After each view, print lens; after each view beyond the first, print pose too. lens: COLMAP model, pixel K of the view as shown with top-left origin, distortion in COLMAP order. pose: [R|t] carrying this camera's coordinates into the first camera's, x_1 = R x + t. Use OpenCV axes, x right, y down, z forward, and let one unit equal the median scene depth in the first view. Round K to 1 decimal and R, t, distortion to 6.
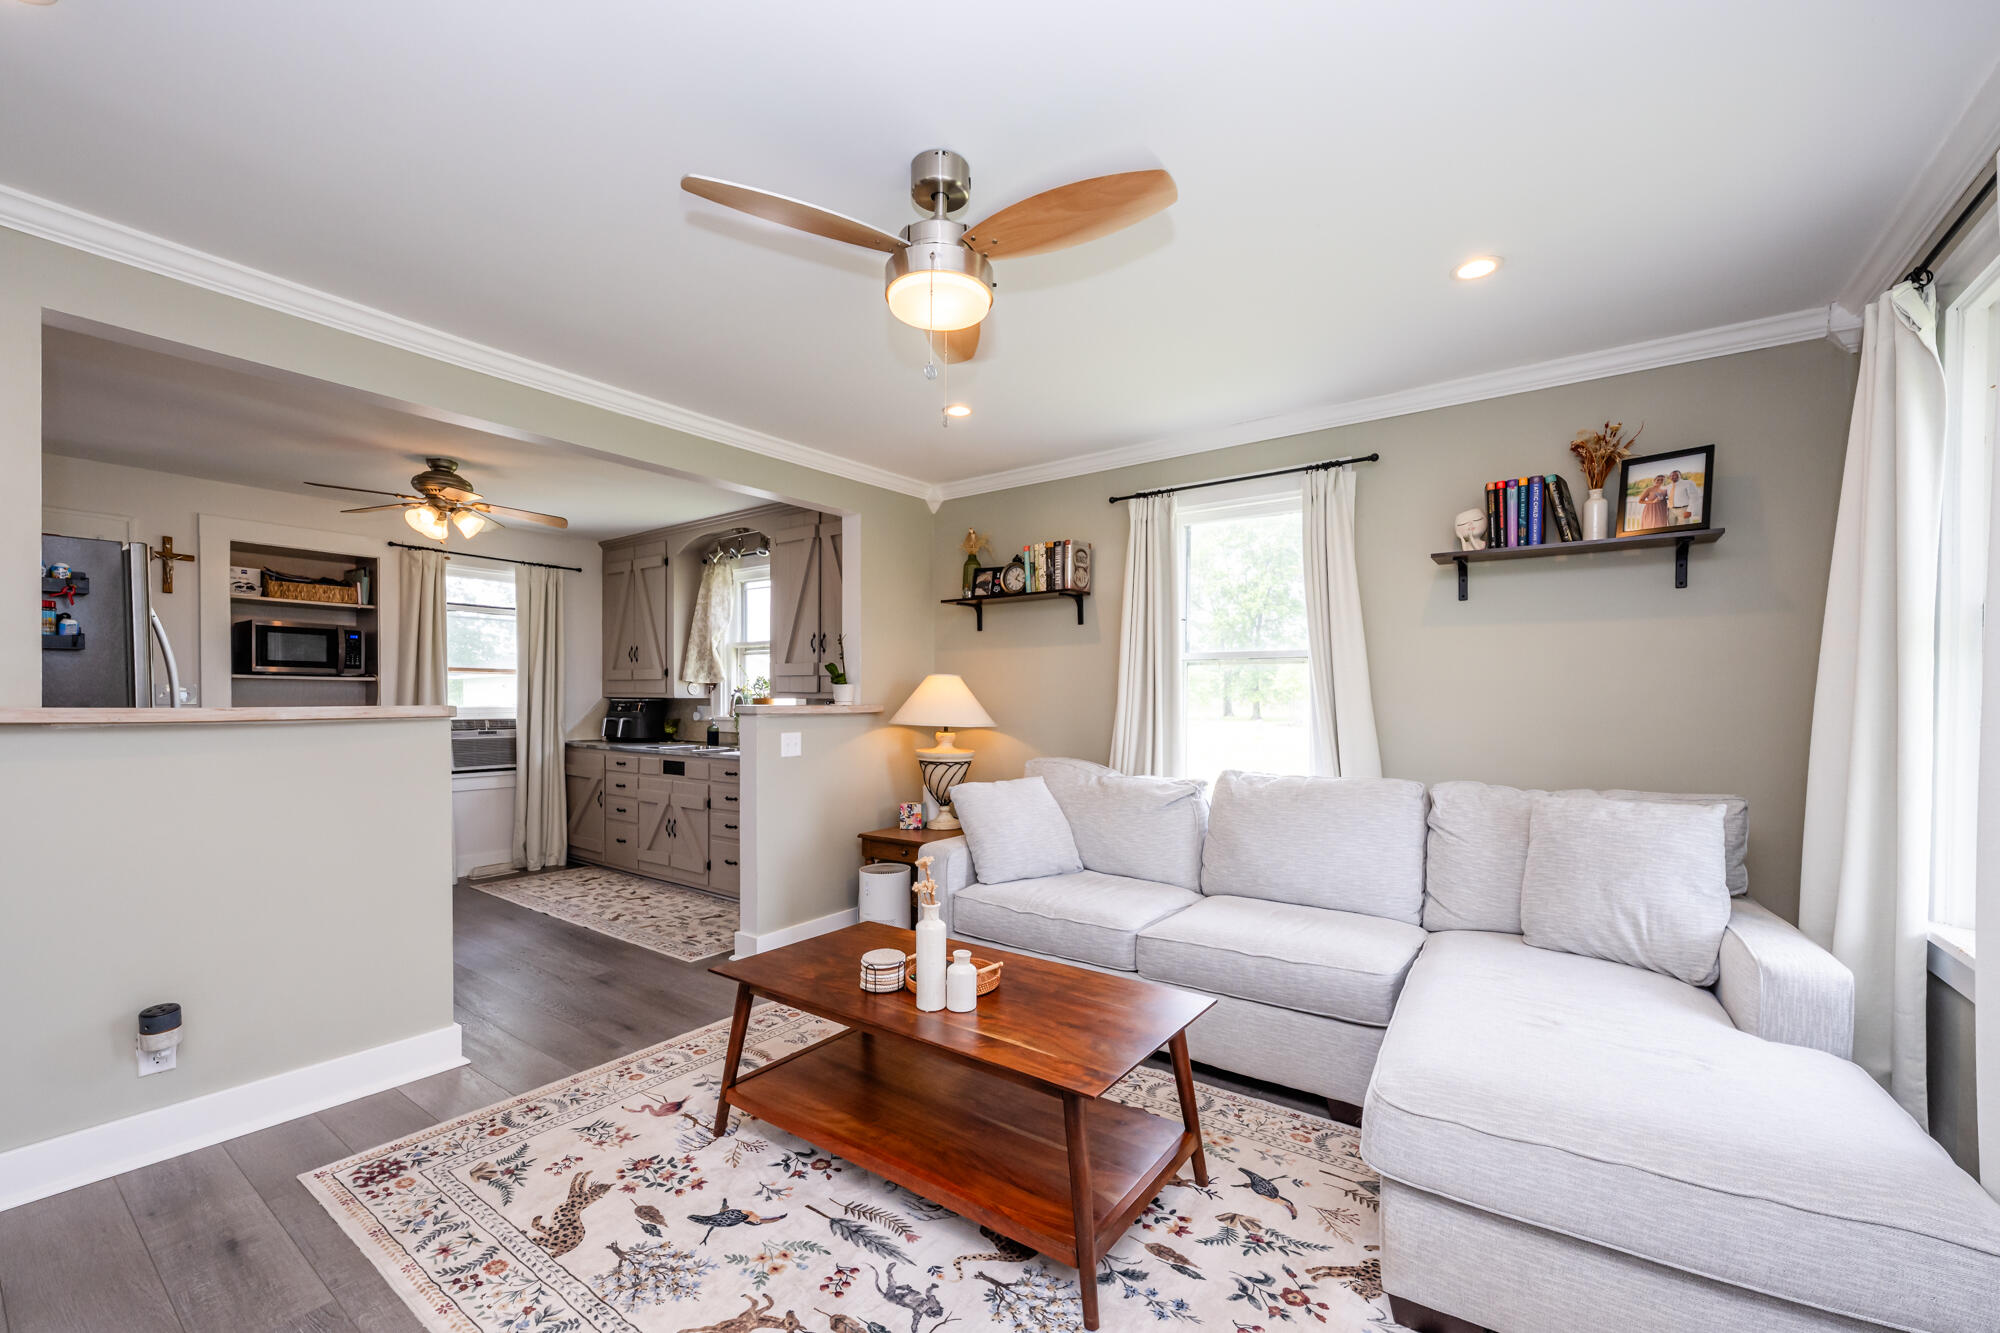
lens RADIAL K [[802.6, 0, 1005.6], [0, 802.6, 710.8], [0, 0, 1]] dist [0.000222, 0.000224]
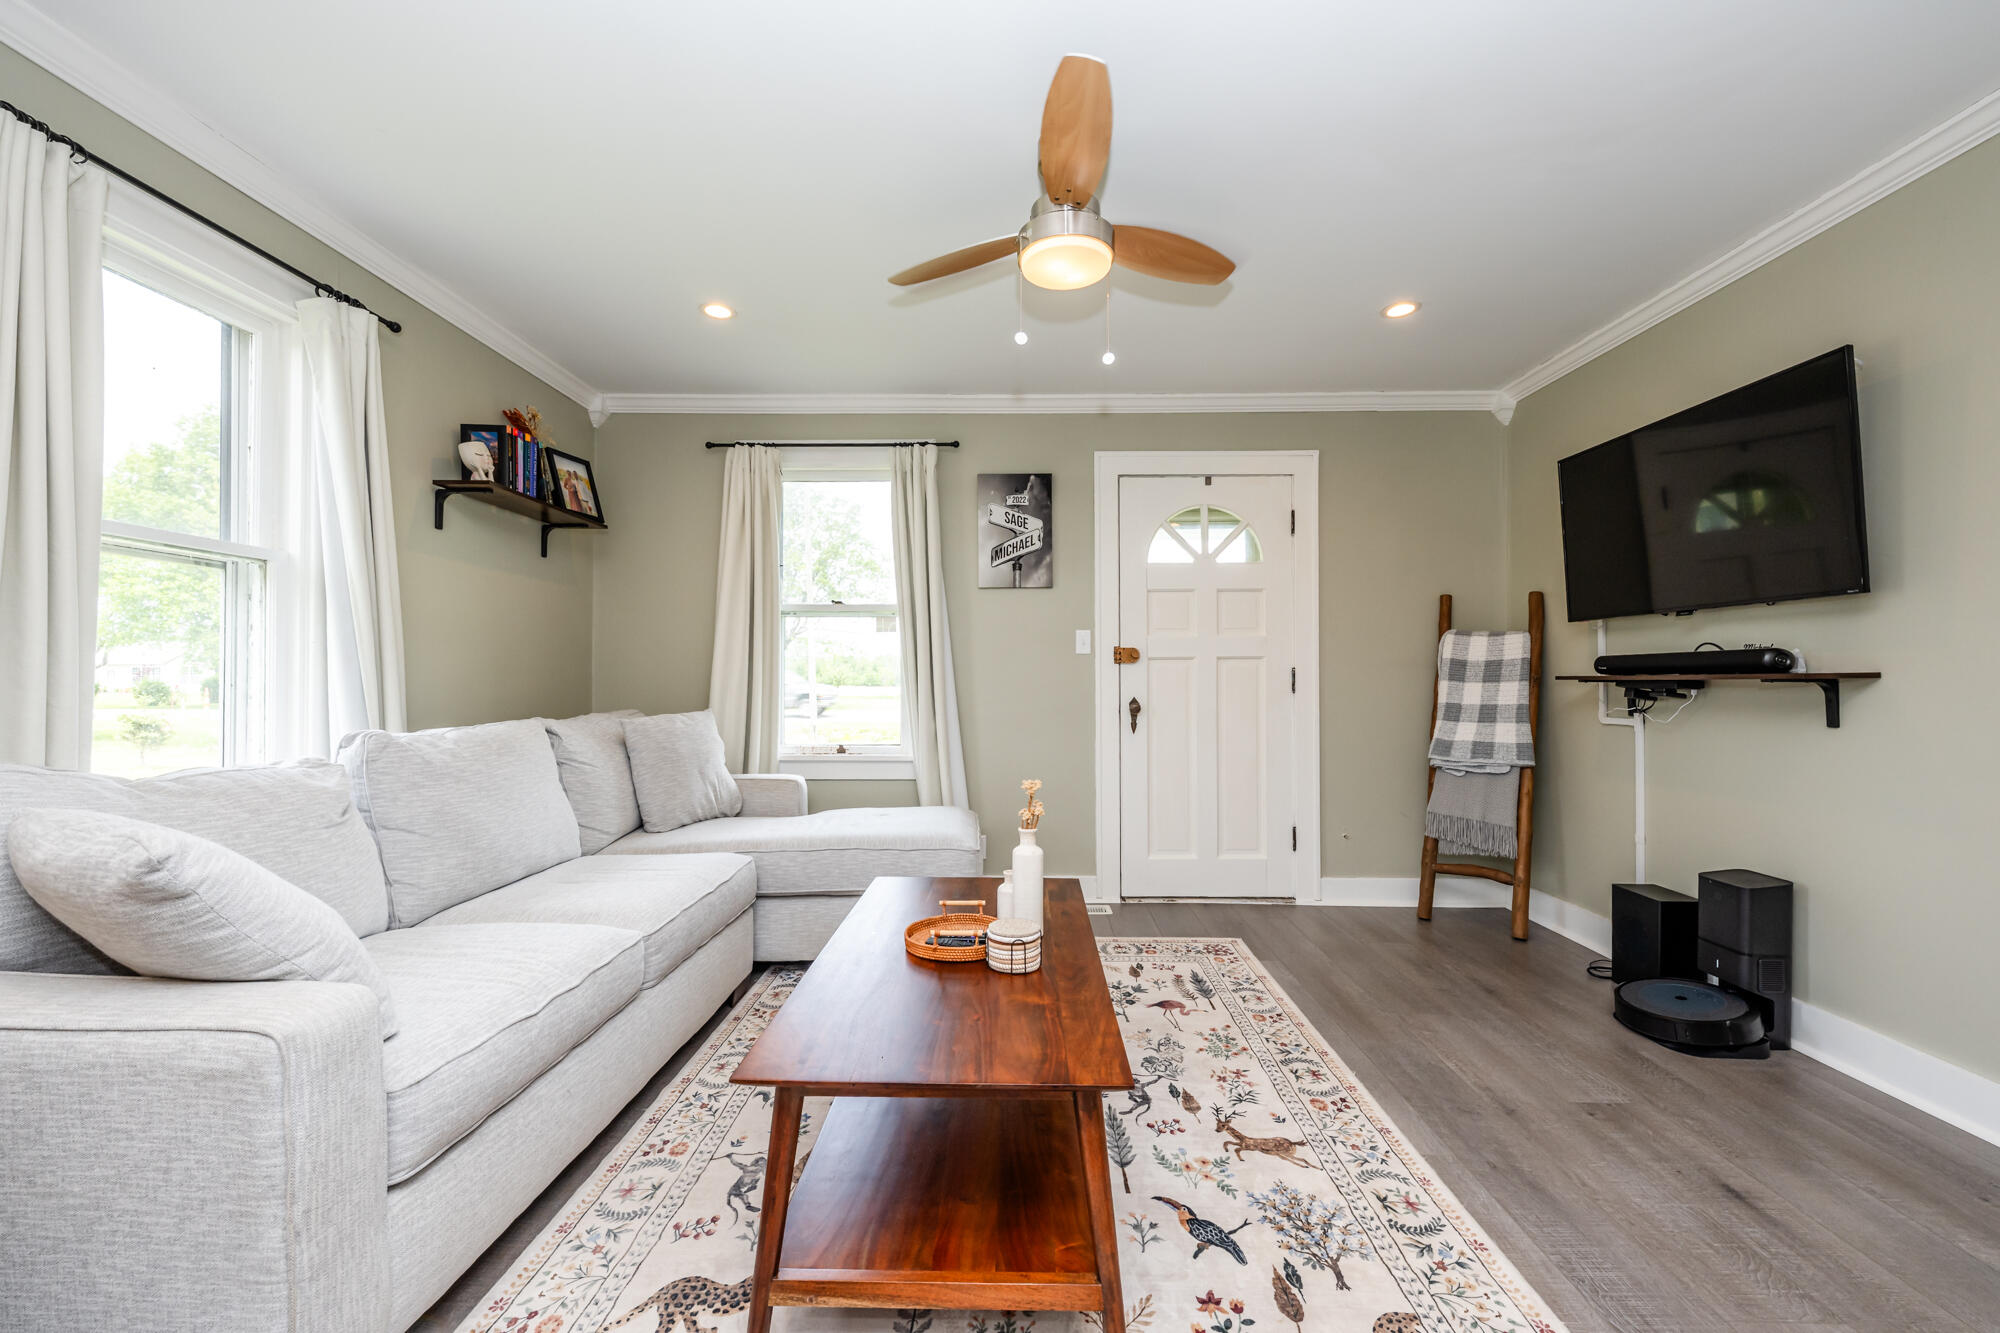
lens RADIAL K [[802.6, 0, 1005.4], [0, 802.6, 672.1], [0, 0, 1]] dist [0.000222, 0.000224]
pose [[-0.565090, 0.007915, 0.824991, -0.346434], [0.009958, 0.999947, -0.002772, 0.022324], [-0.824969, 0.006649, -0.565139, 0.620184]]
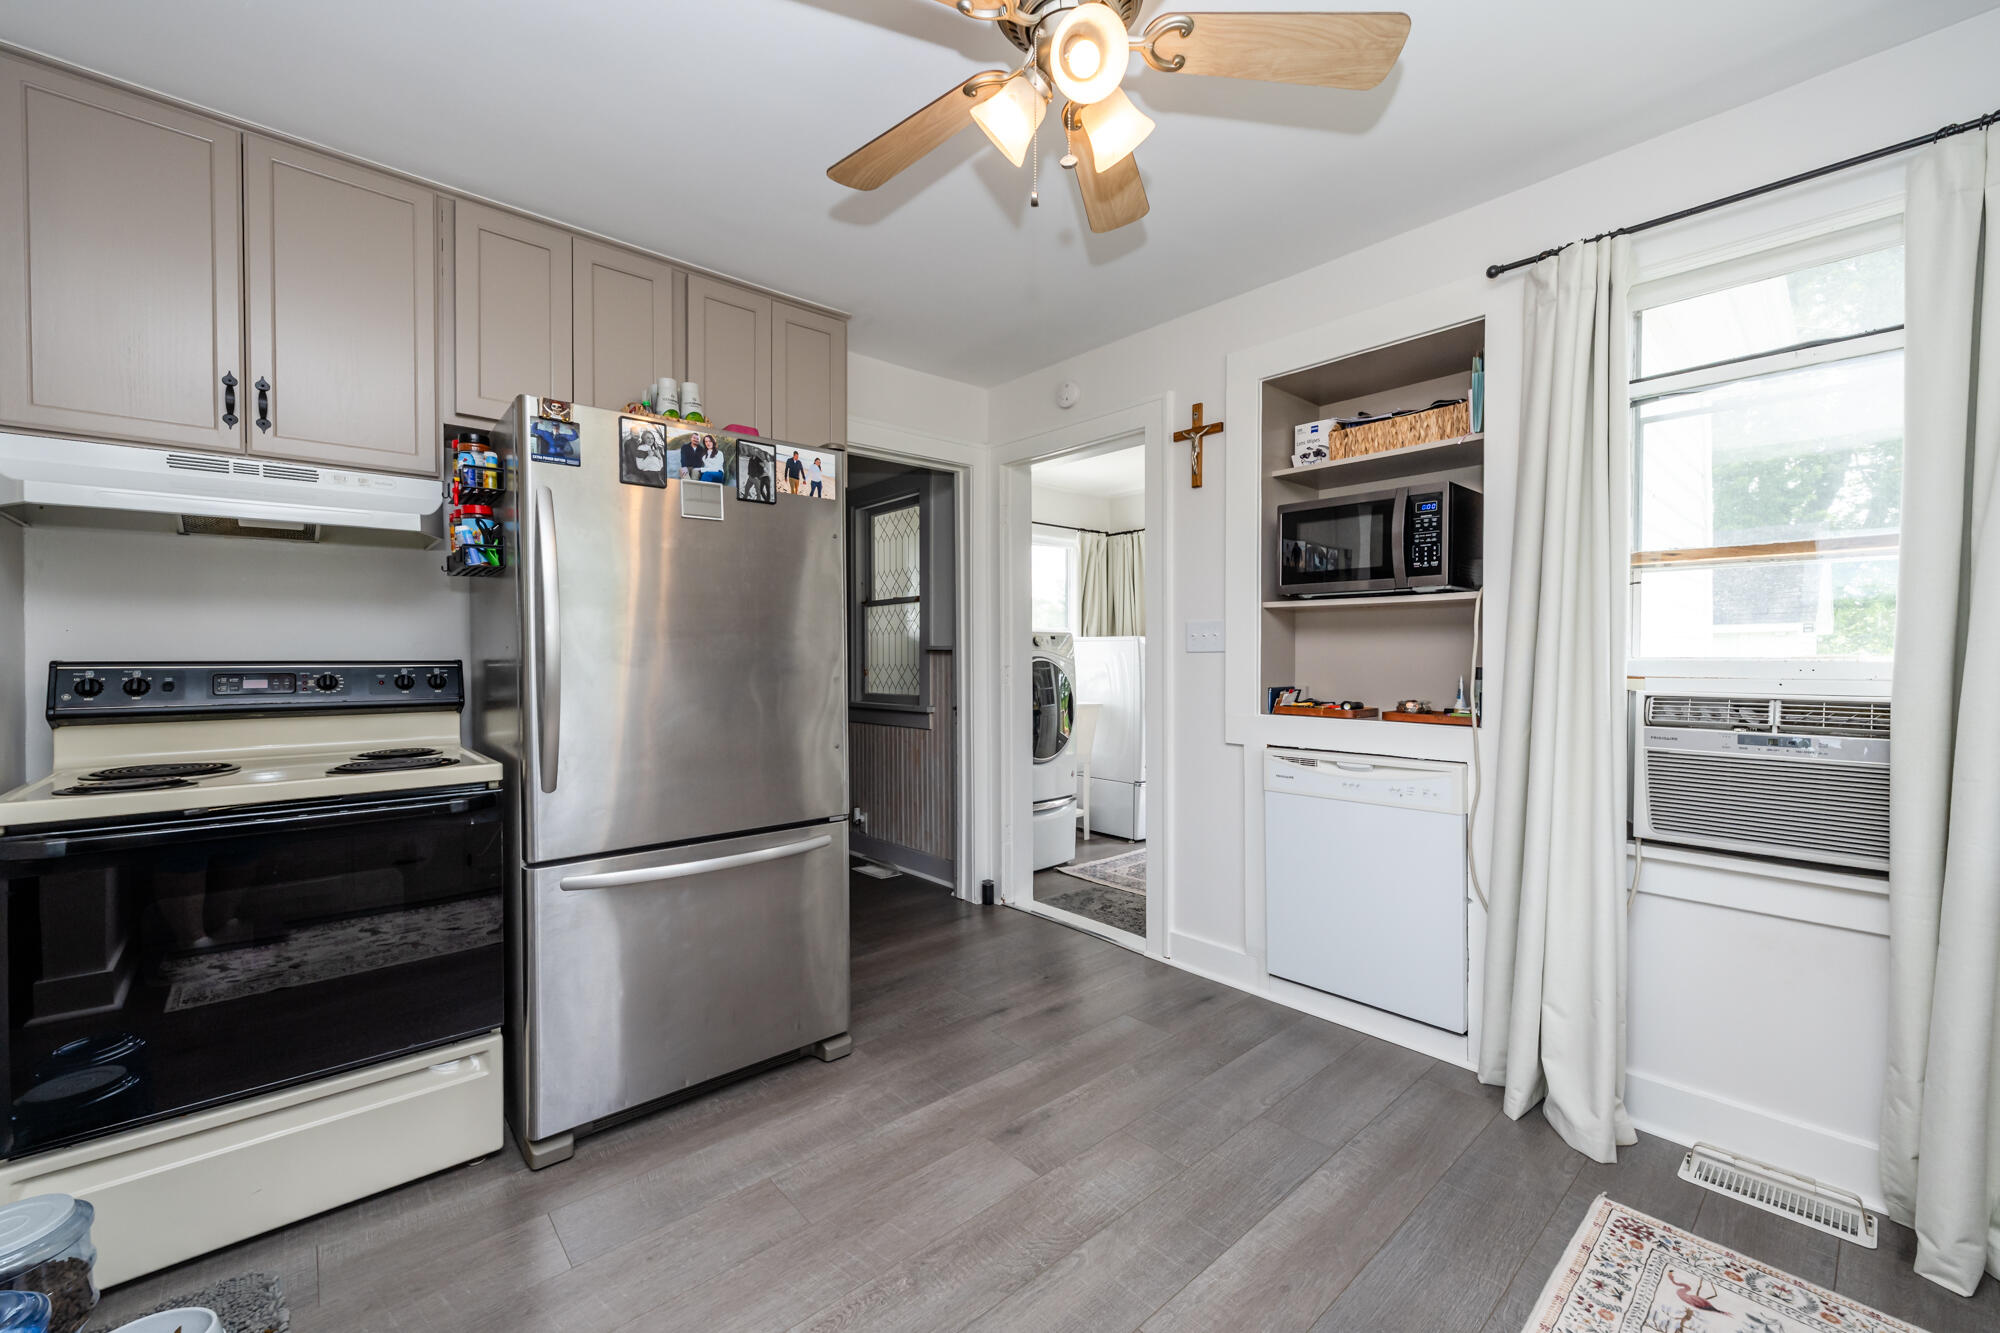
lens RADIAL K [[802.6, 0, 986.3], [0, 802.6, 662.9], [0, 0, 1]] dist [0.000222, 0.000224]
pose [[-0.236165, 0.007400, -0.971685, -0.293013], [-0.015877, 0.999808, 0.011473, -0.002395], [0.971583, 0.018137, -0.236003, 0.855037]]
